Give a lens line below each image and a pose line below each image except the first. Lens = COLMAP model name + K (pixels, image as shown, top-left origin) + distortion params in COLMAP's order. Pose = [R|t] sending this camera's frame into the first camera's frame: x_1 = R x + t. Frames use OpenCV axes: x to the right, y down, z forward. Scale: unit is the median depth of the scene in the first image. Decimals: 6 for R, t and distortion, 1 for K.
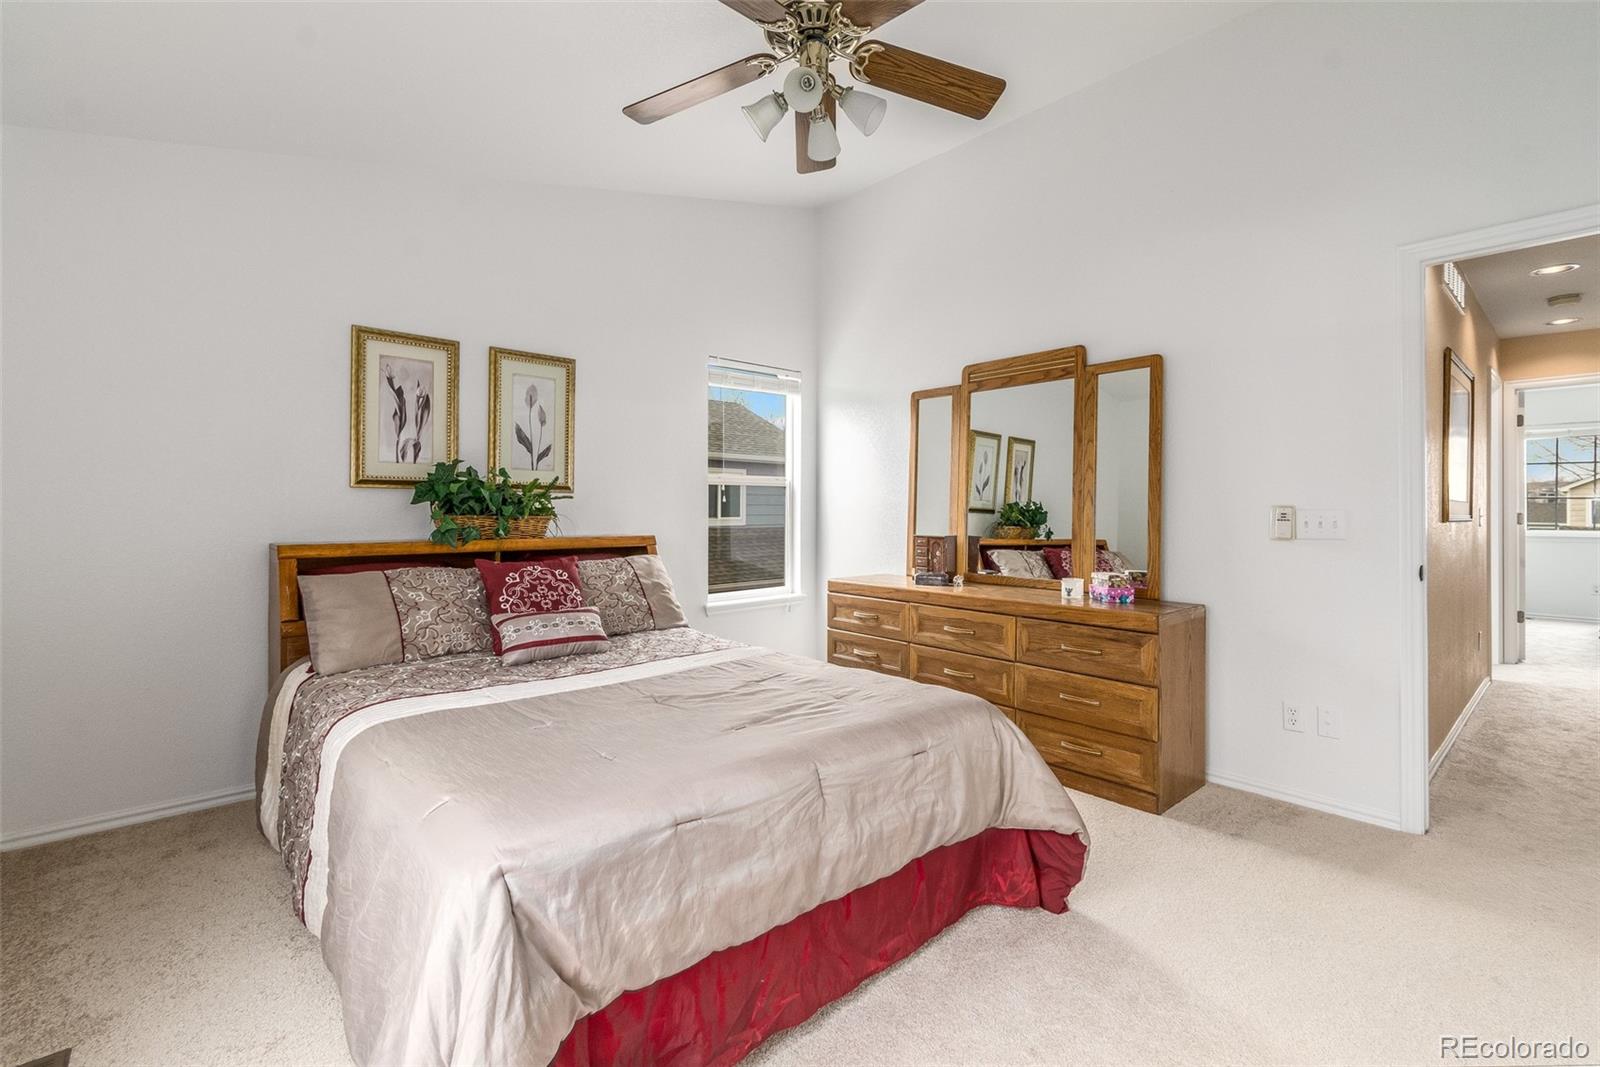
lens RADIAL K [[727.7, 0, 809.5], [0, 727.7, 516.1], [0, 0, 1]] dist [0.001746, 0.000163]
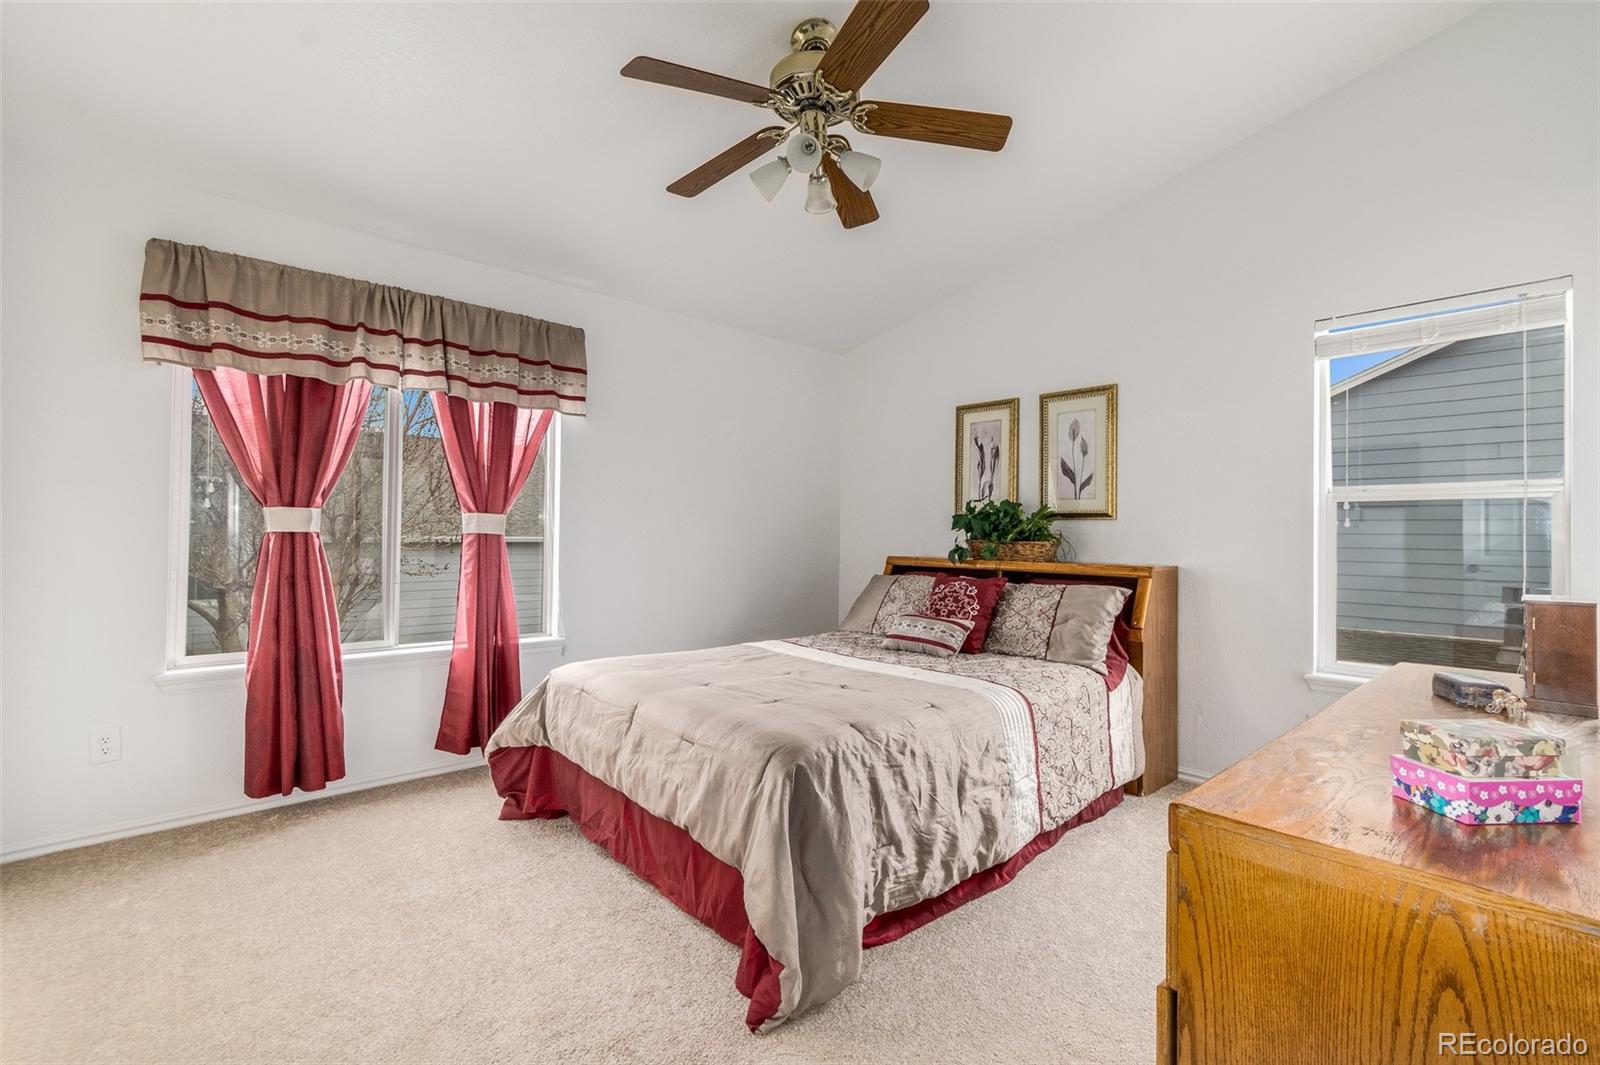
lens RADIAL K [[704.2, 0, 800.0], [0, 704.2, 532.5], [0, 0, 1]] dist [0.000498, 0.000034]
pose [[-0.004690, -0.003201, -0.999984, 0.768372], [-0.022188, 0.999749, -0.003097, -0.003155], [0.999743, 0.022173, -0.004760, 0.713034]]
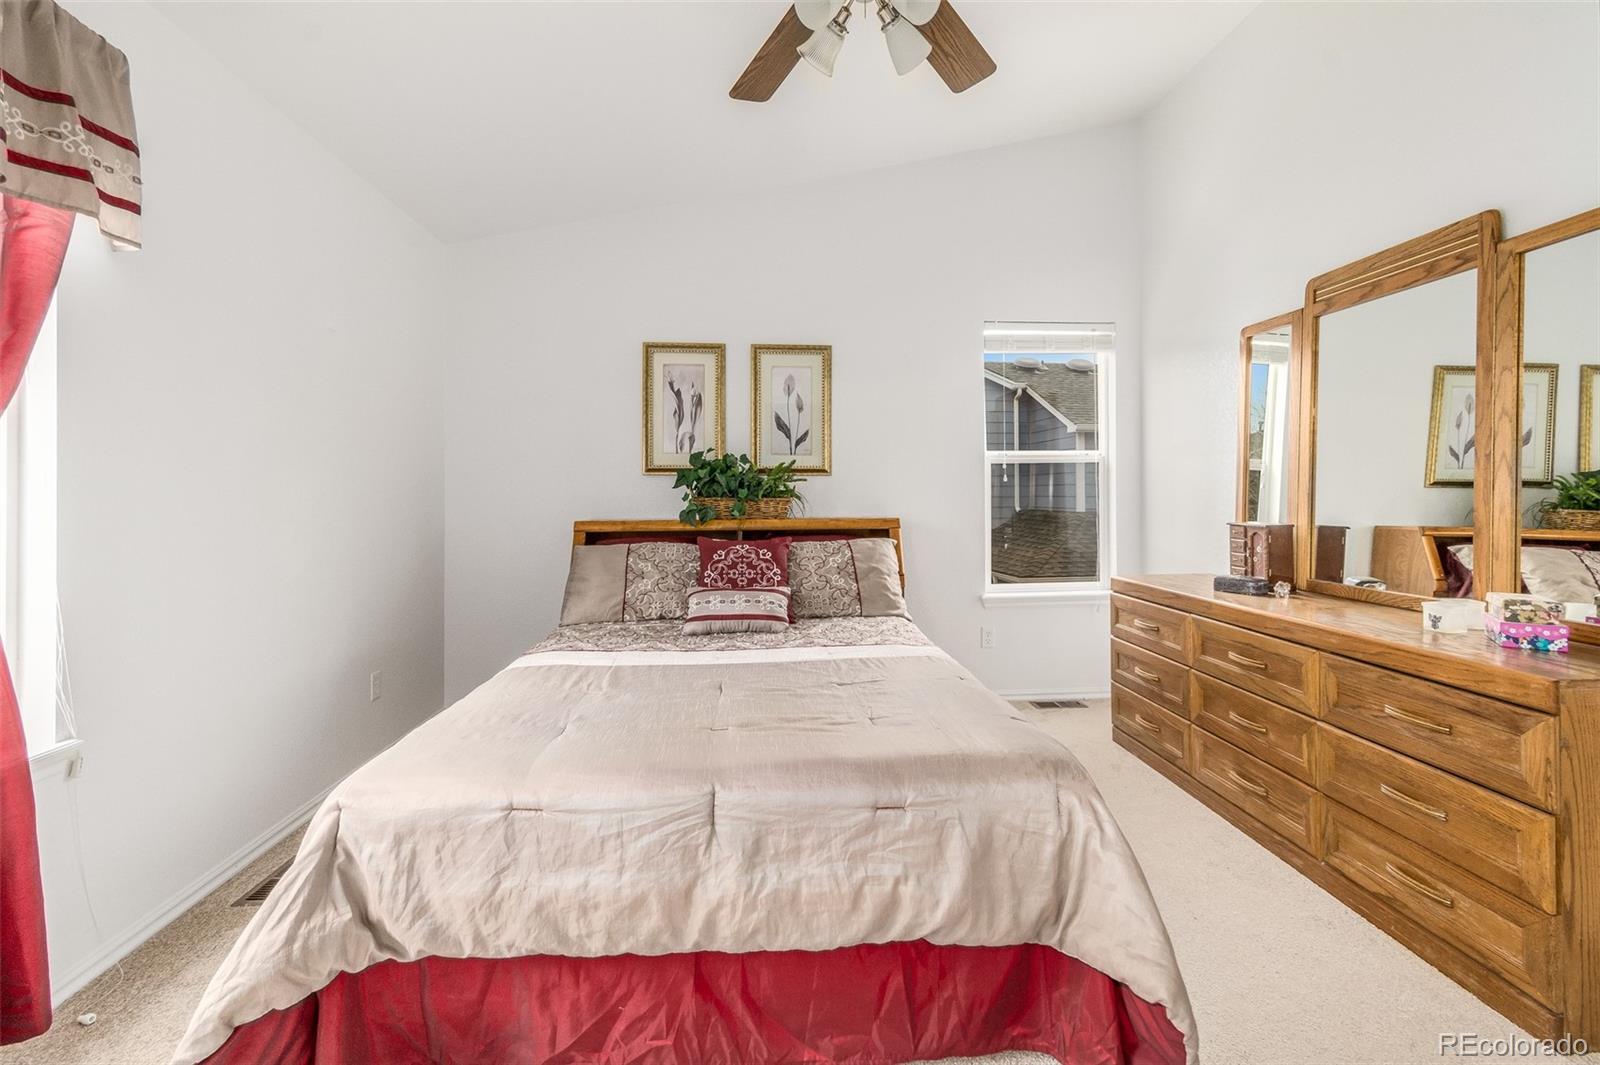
lens RADIAL K [[722.0, 0, 801.1], [0, 722.0, 498.1], [0, 0, 1]] dist [0.003100, 0.000193]
pose [[0.788032, -0.002003, -0.615631, 0.331032], [0.002005, 0.999998, -0.000688, 0.000576], [0.615631, -0.000692, 0.788034, 0.210275]]
